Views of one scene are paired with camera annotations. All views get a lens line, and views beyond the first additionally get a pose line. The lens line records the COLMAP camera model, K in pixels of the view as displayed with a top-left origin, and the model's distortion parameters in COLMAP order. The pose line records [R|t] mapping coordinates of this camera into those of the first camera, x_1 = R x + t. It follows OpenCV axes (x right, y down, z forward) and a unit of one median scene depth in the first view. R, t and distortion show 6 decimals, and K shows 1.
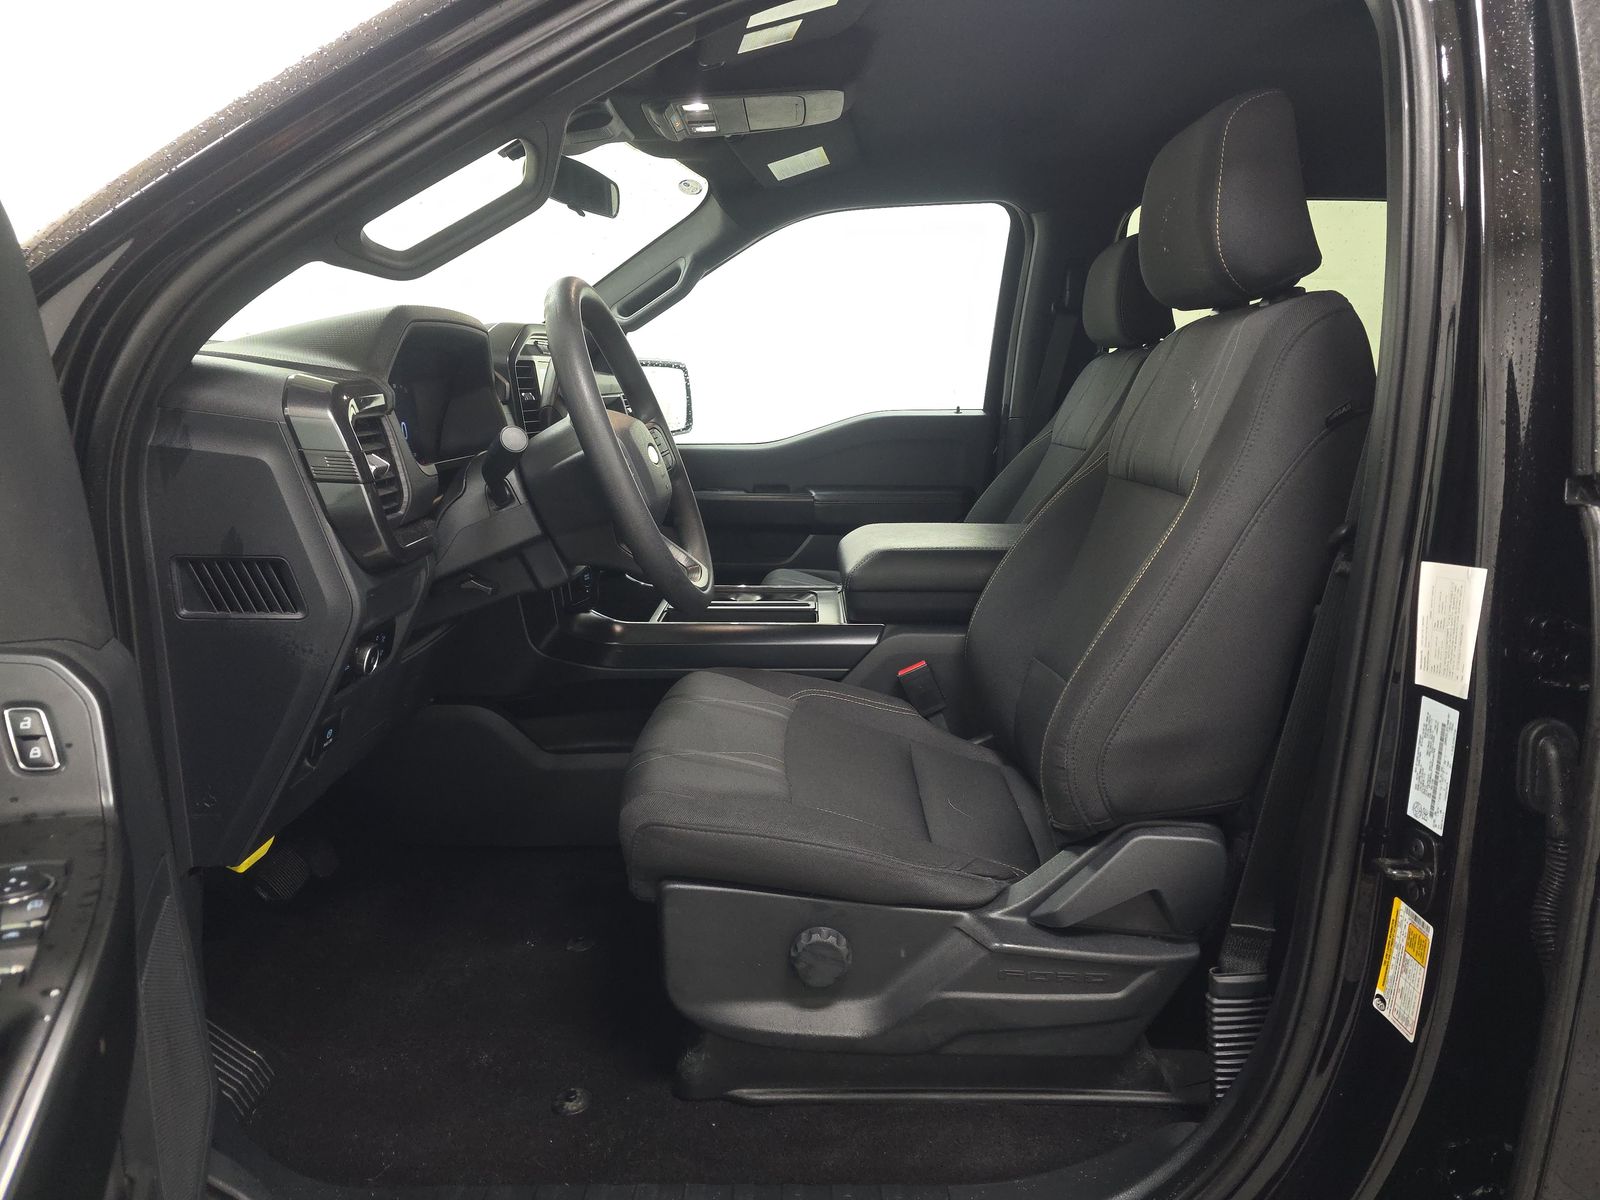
lens RADIAL K [[1083.0, 0, 806.2], [0, 1083.0, 601.5], [0, 0, 1]] dist [0.050685, -0.061224]
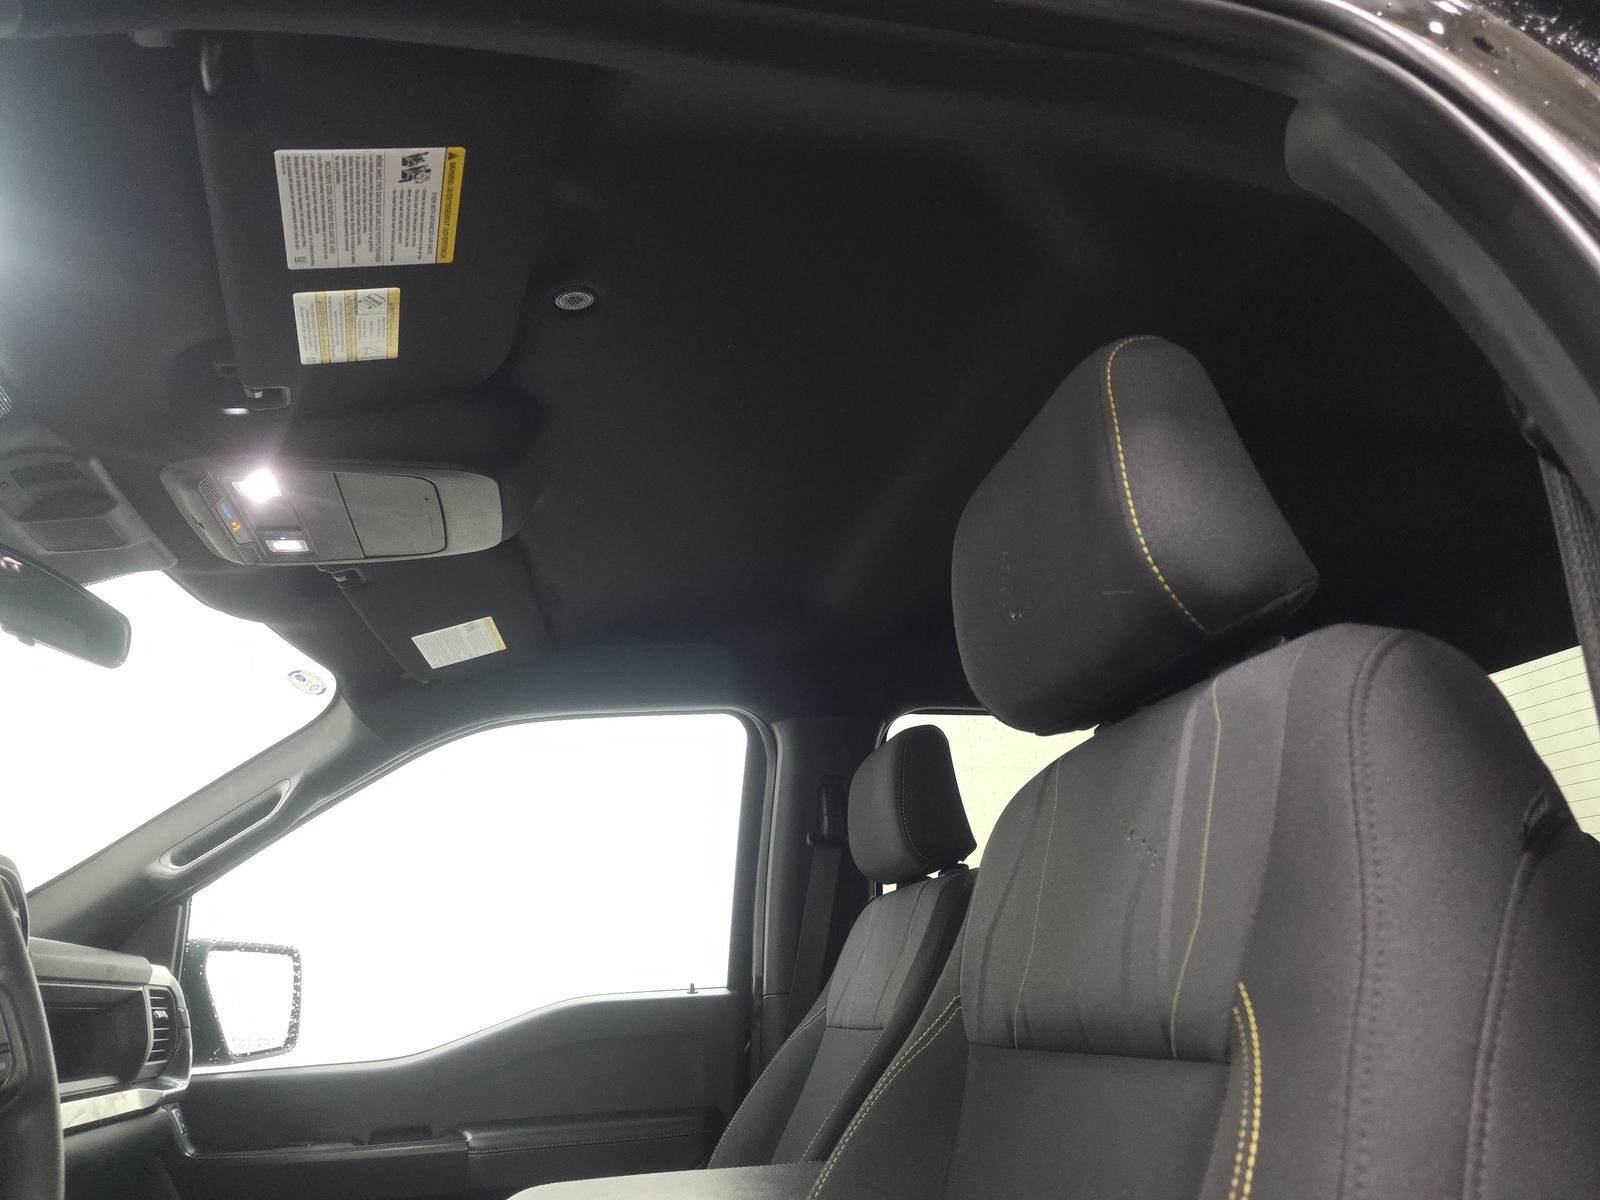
lens RADIAL K [[1083.0, 0, 806.2], [0, 1083.0, 601.5], [0, 0, 1]] dist [0.050685, -0.061224]
pose [[0.973040, 0.027860, 0.228949, 0.045970], [0.095980, 0.853724, -0.511804, -0.022255], [-0.209718, 0.519980, 0.828033, 0.285805]]
